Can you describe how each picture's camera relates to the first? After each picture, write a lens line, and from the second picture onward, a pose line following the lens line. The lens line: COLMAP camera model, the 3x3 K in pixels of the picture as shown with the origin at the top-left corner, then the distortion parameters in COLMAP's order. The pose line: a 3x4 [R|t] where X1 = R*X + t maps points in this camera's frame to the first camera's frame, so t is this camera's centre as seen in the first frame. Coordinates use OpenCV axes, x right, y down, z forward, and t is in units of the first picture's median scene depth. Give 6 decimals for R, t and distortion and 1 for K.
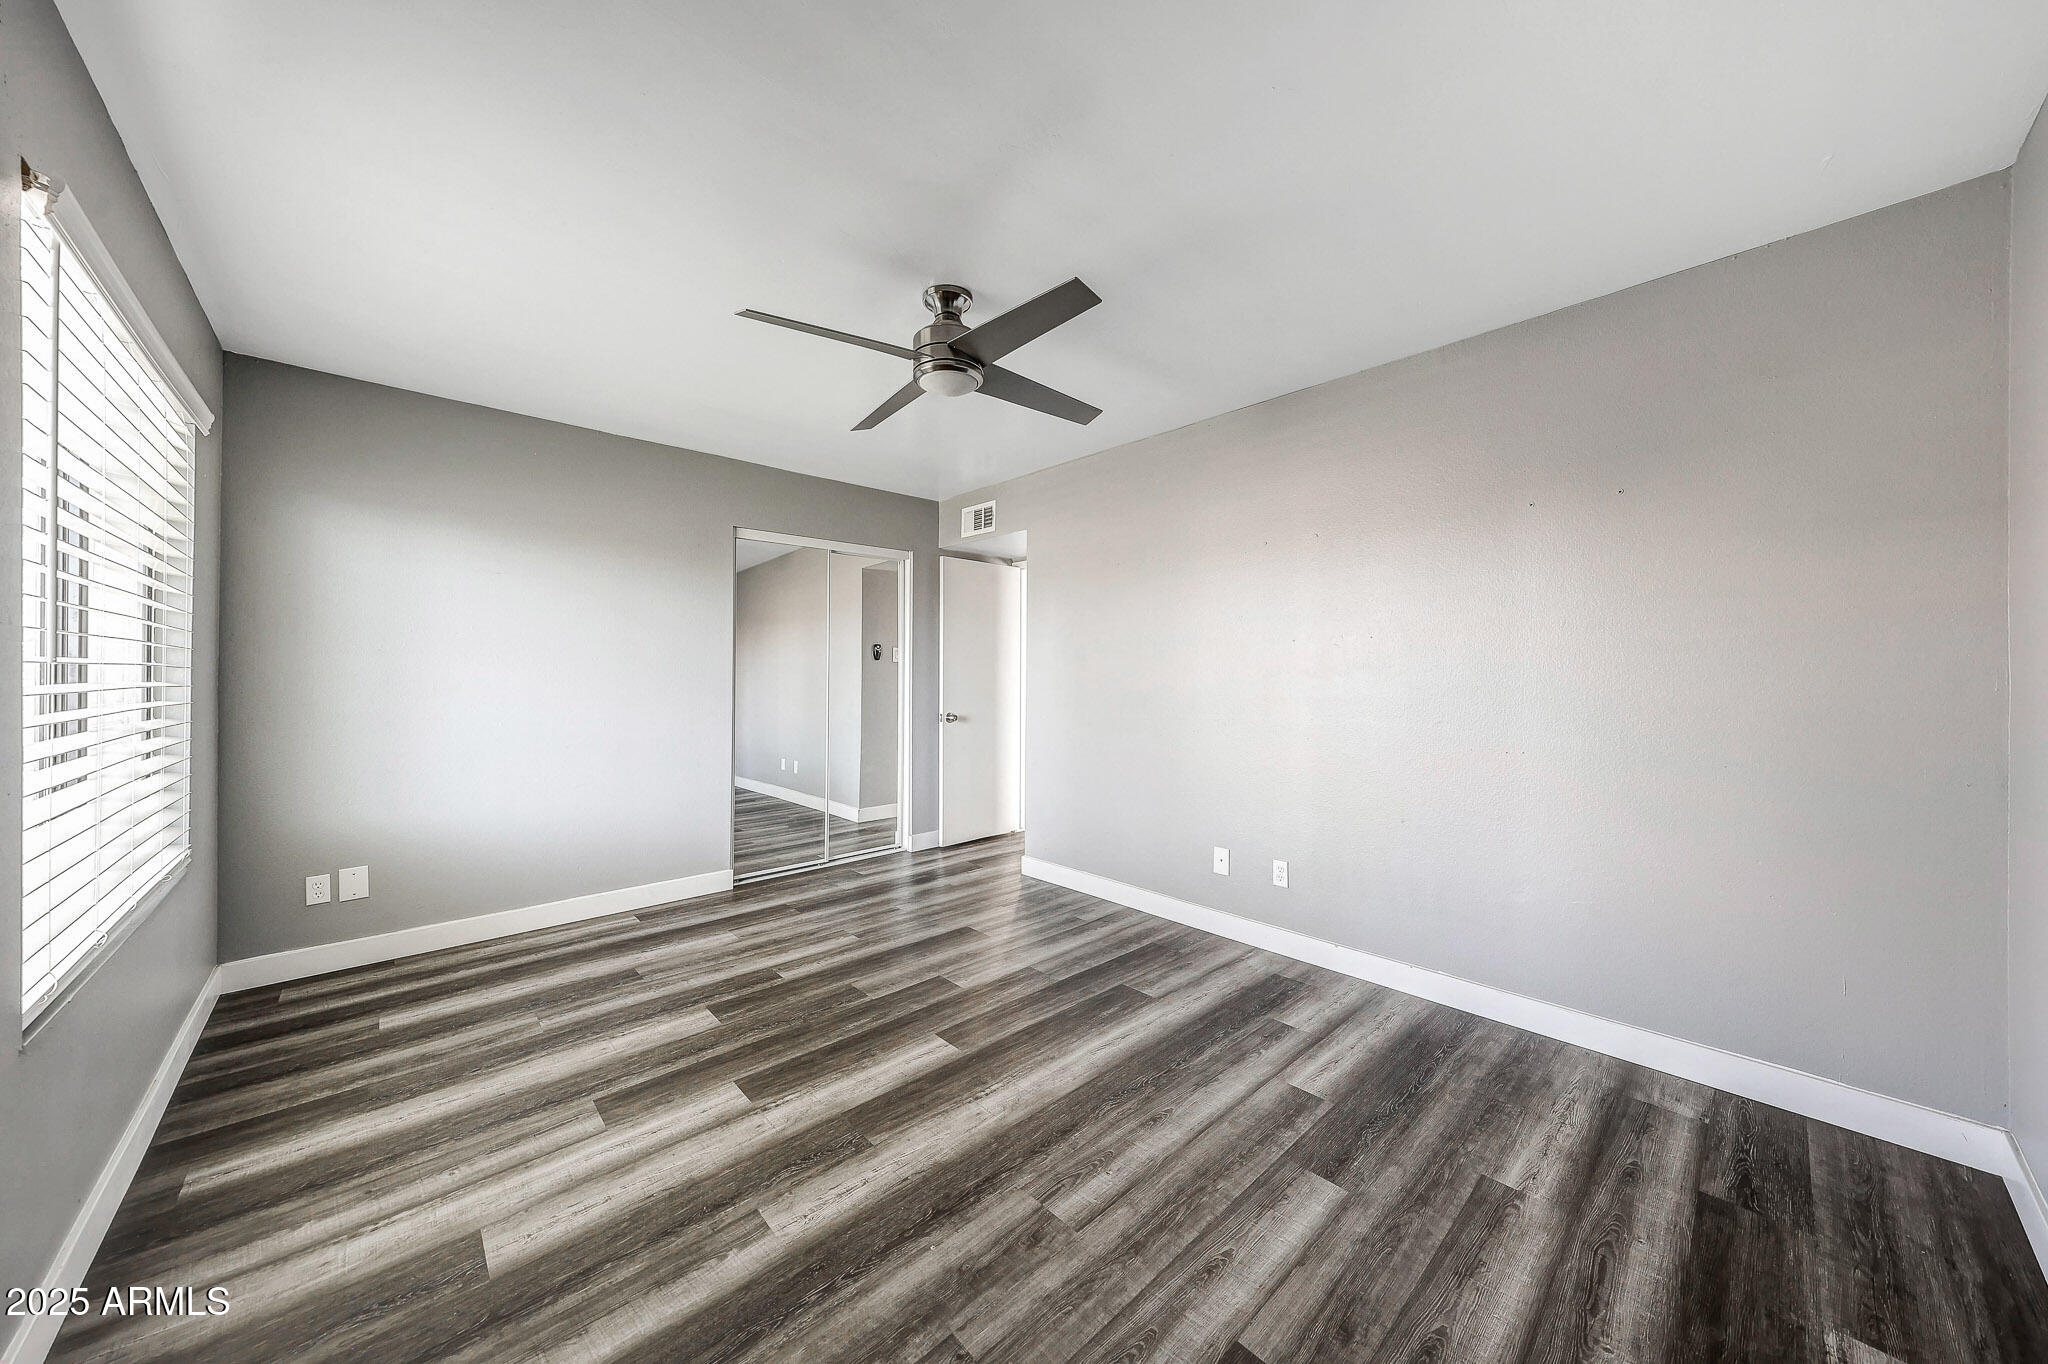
lens RADIAL K [[730.1, 0, 1026.0], [0, 730.1, 679.6], [0, 0, 1]] dist [0.004083, -0.000462]
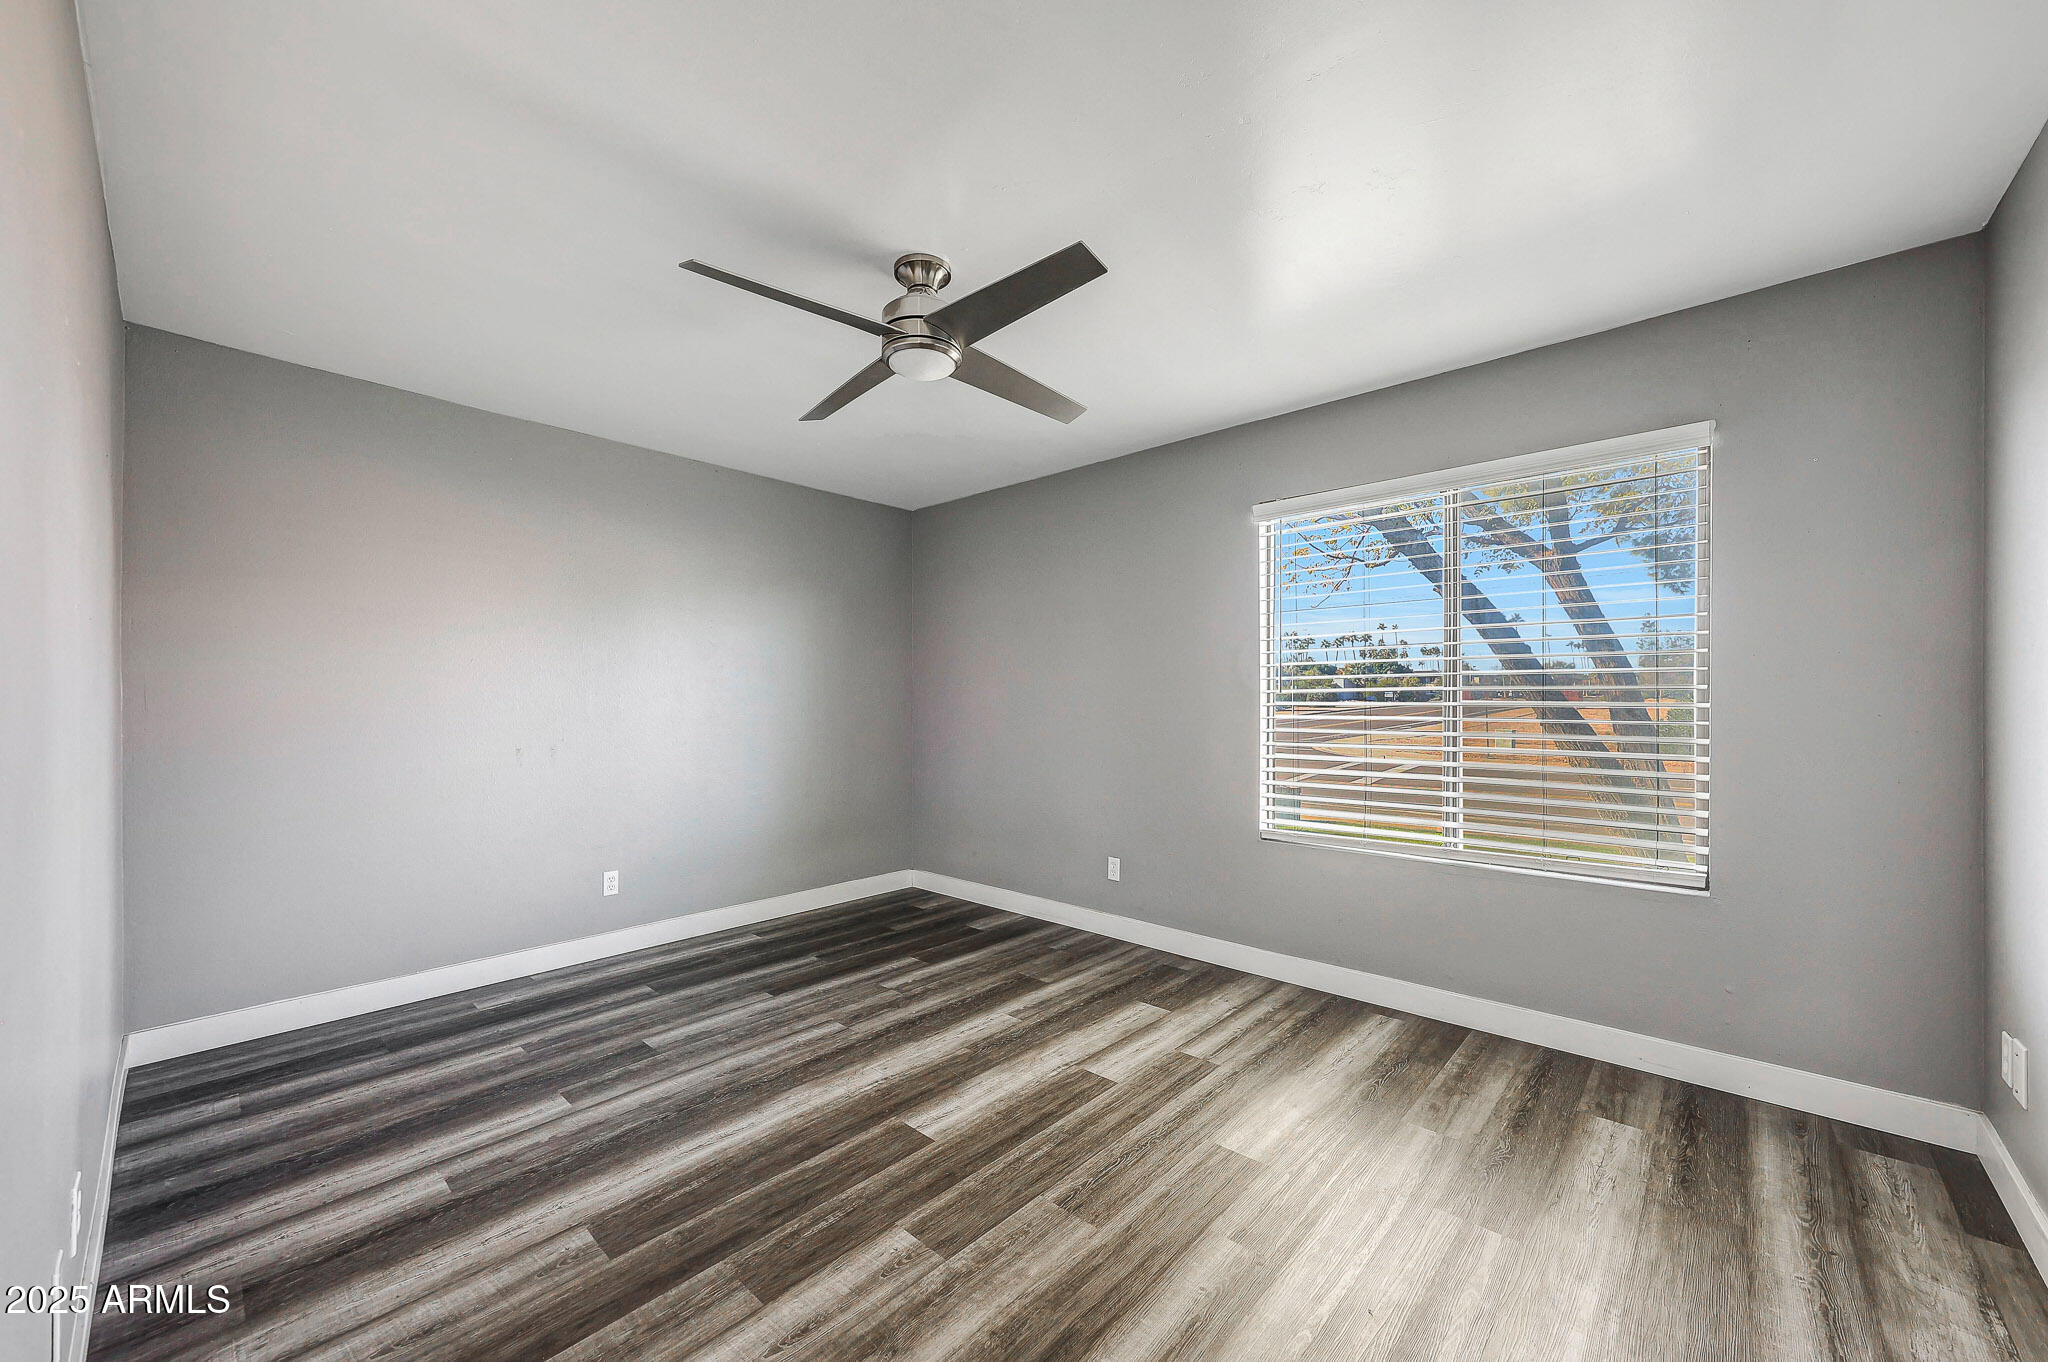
lens RADIAL K [[766.8, 0, 1020.9], [0, 766.8, 688.0], [0, 0, 1]] dist [0.002781, -0.000648]
pose [[-0.996626, -0.000040, -0.082083, -0.190096], [0.000883, 0.999937, -0.011204, -0.011159], [0.082078, -0.011238, -0.996563, 2.362657]]
